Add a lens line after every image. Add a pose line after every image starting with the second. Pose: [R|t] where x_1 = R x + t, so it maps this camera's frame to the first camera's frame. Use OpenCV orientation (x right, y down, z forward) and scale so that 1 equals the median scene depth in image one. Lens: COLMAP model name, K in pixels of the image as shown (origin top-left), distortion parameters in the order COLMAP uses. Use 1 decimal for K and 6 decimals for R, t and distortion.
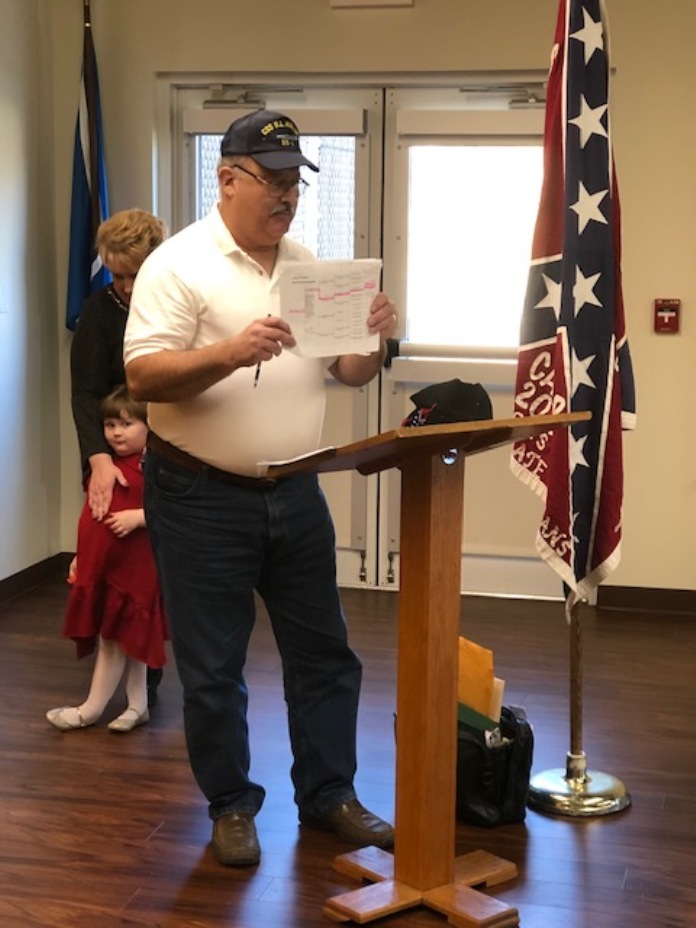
lens RADIAL K [[1569.0, 0, 347.7], [0, 1569.0, 467.4], [0, 0, 1]] dist [-0.006173, 0.000000]
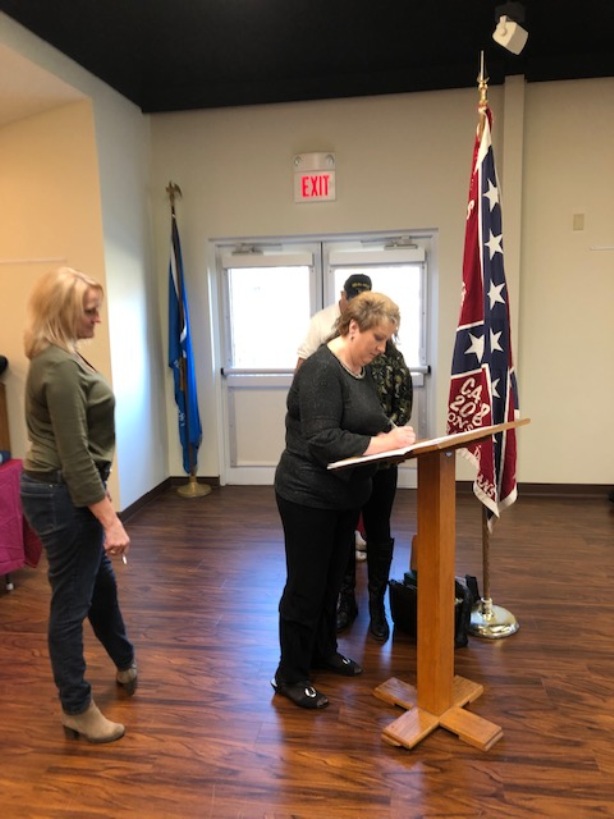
lens RADIAL K [[659.8, 0, 309.6], [0, 659.8, 402.4], [0, 0, 1]] dist [-0.018540, -0.002061]
pose [[0.997182, -0.048012, 0.057643, -0.096962], [0.048821, 0.998727, -0.012693, -0.047103], [-0.056960, 0.015471, 0.998257, 0.287076]]
